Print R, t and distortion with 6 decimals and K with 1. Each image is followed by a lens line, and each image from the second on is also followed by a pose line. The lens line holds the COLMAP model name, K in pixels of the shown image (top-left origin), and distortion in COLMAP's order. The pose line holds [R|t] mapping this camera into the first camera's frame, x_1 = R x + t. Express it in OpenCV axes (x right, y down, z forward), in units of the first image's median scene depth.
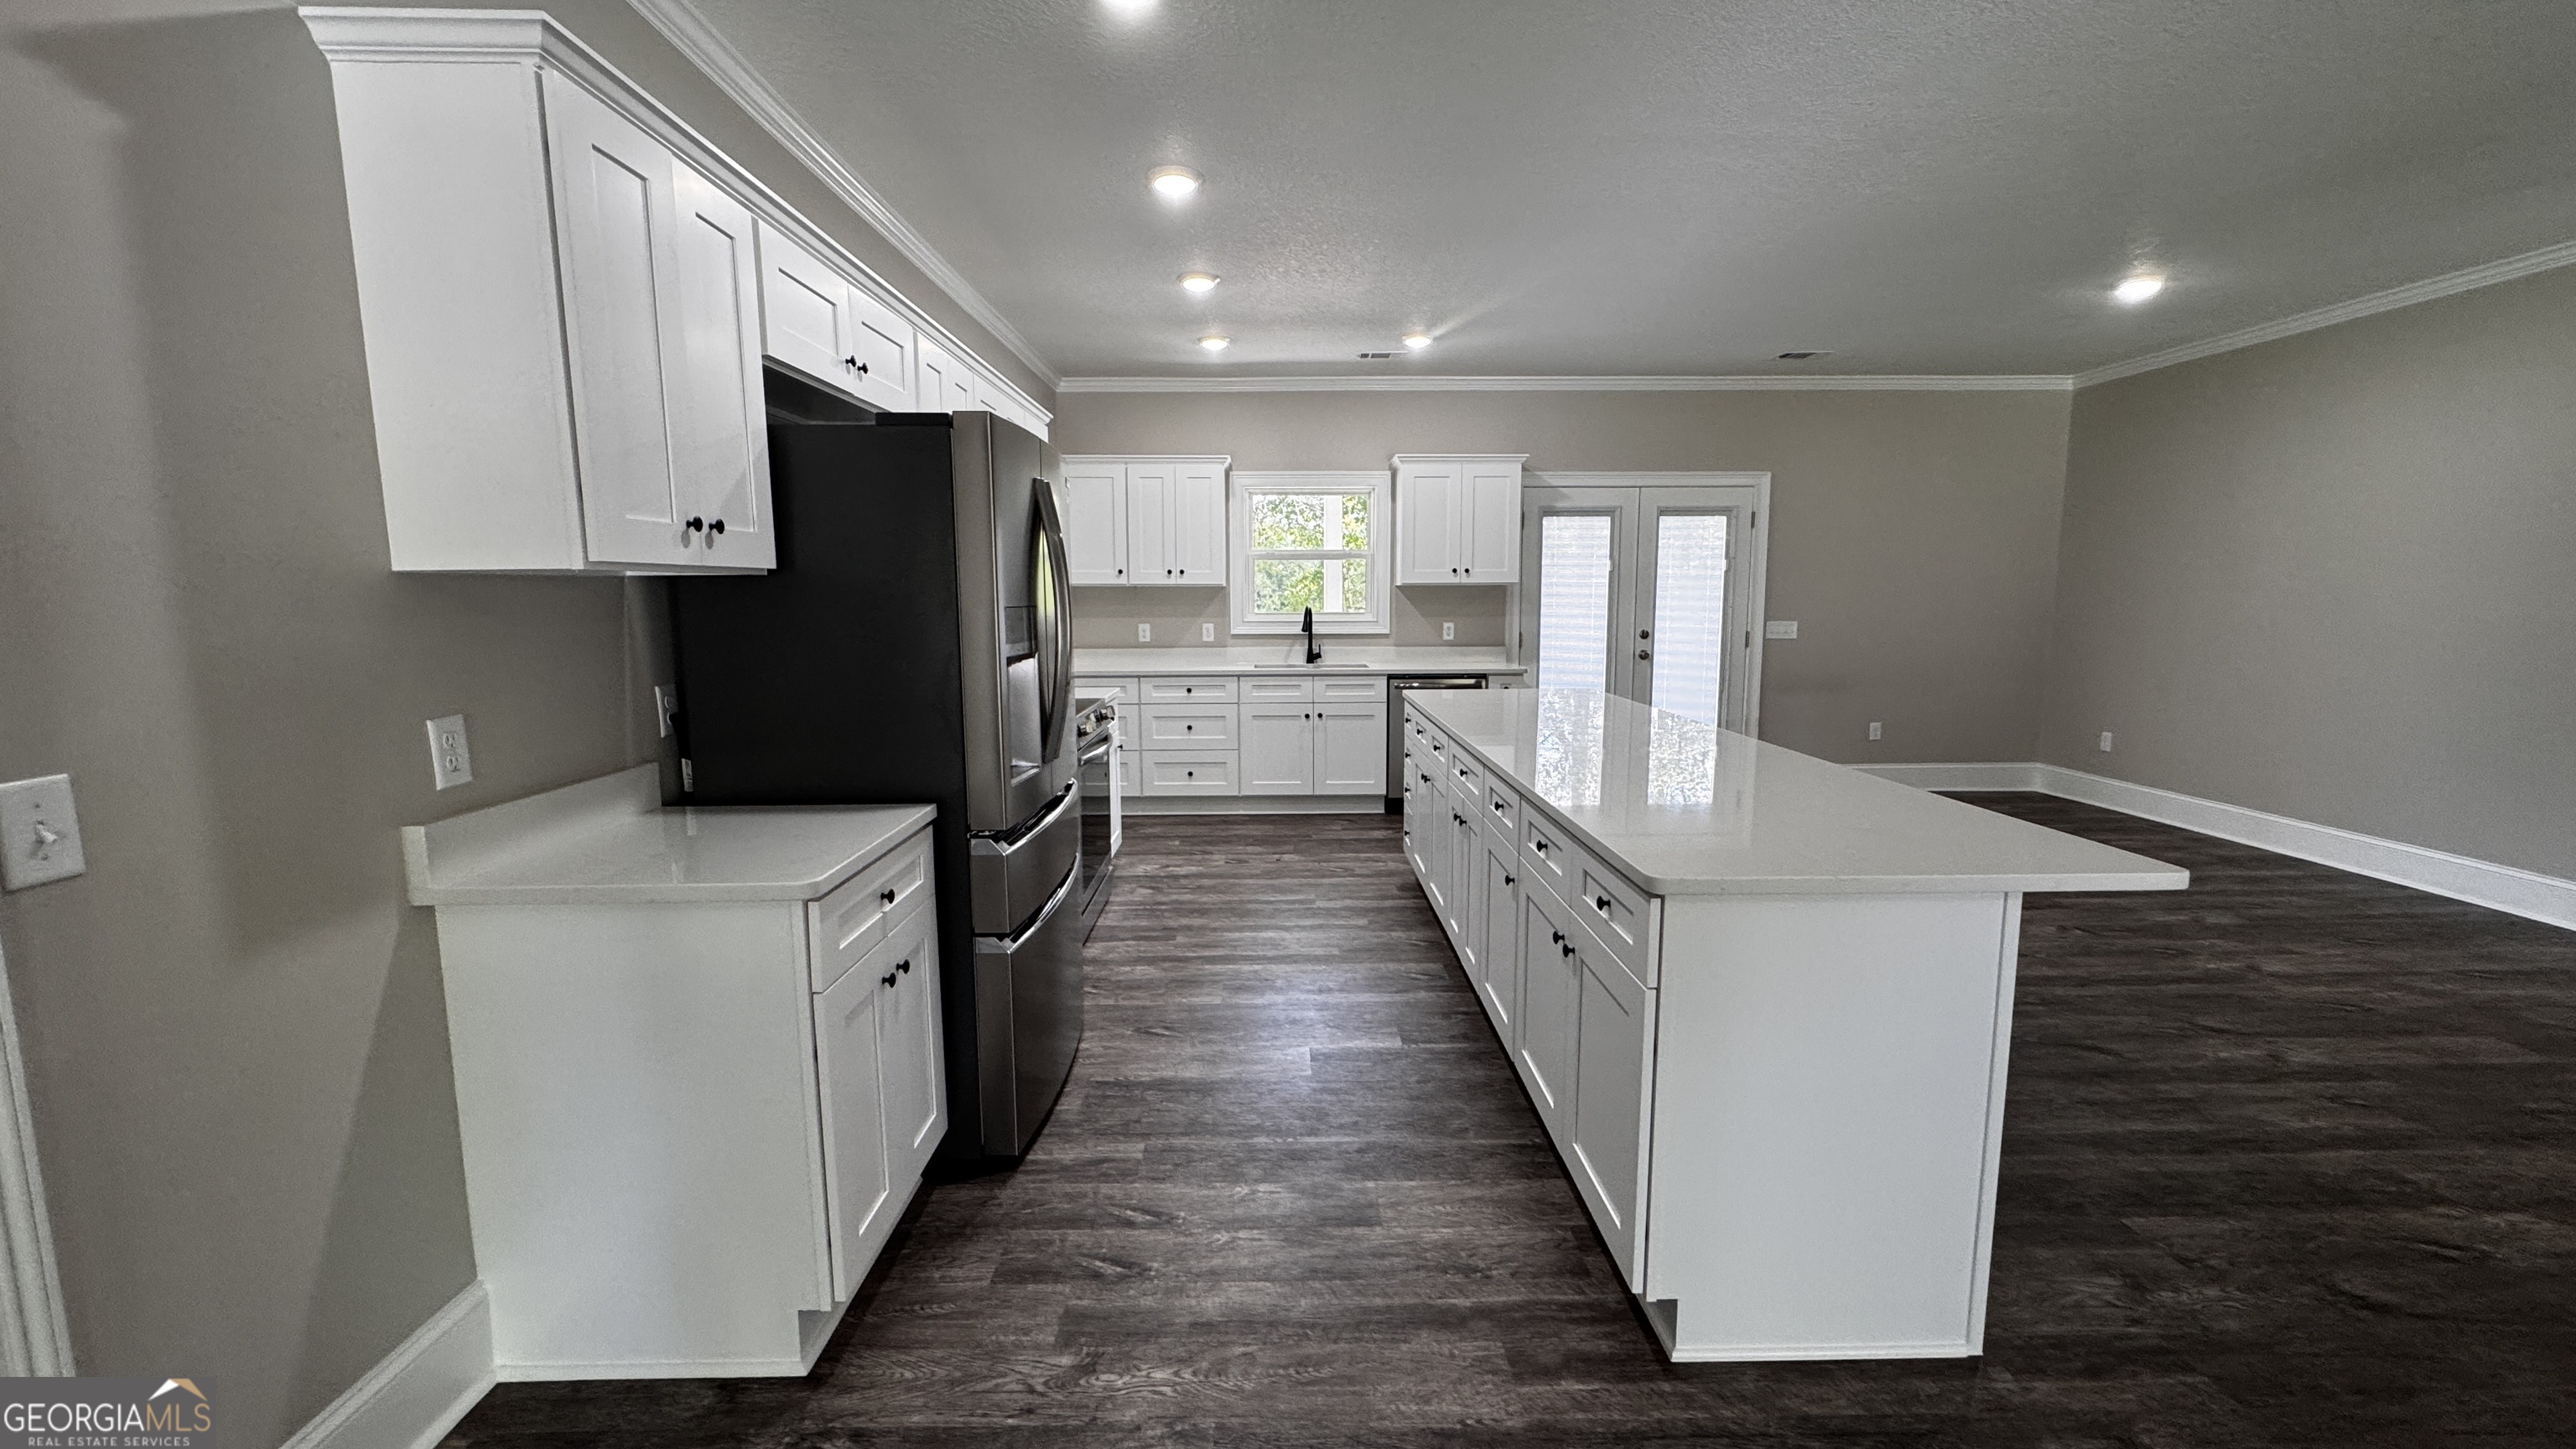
lens RADIAL K [[1025.5, 0, 1288.9], [0, 1025.5, 722.7], [0, 0, 1]] dist [-0.002637, 0.000304]
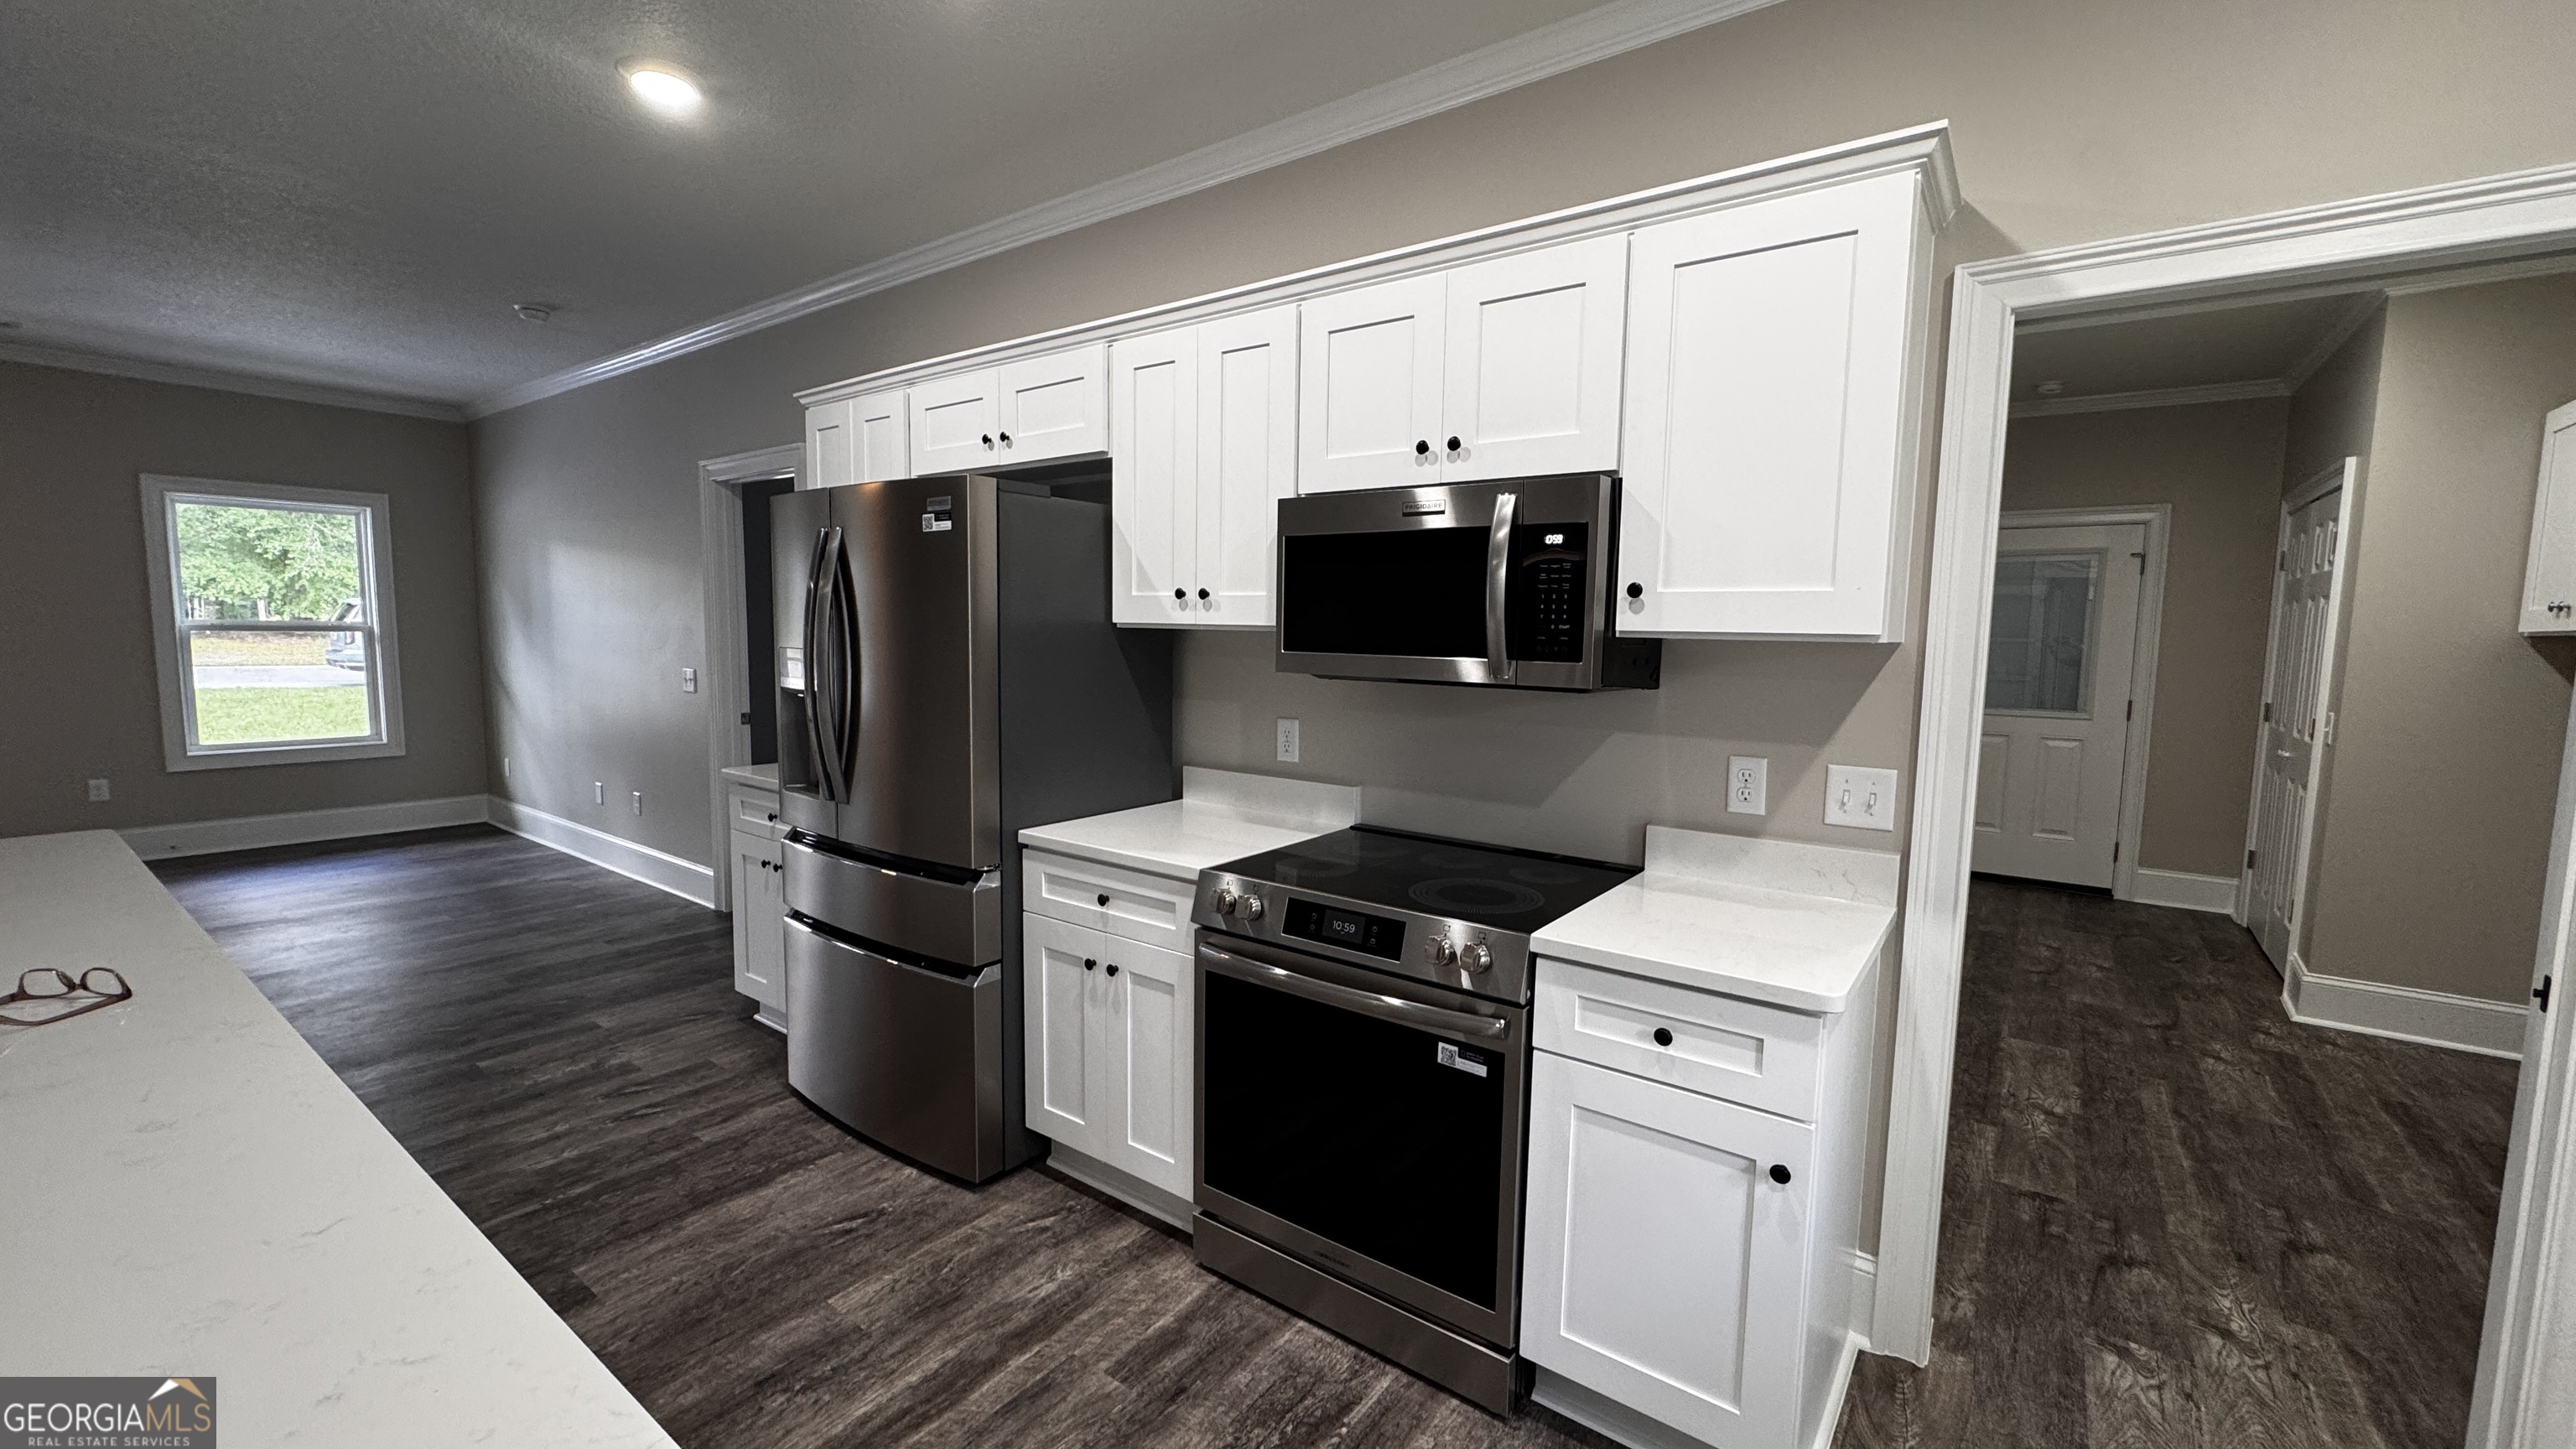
lens RADIAL K [[1025.5, 0, 1287.1], [0, 1025.5, 724.5], [0, 0, 1]] dist [-0.002637, 0.000304]
pose [[-0.611236, 0.067666, -0.788550, 0.122754], [-0.115469, 0.978053, 0.173433, -0.111797], [0.782980, 0.197062, -0.590008, 0.812052]]
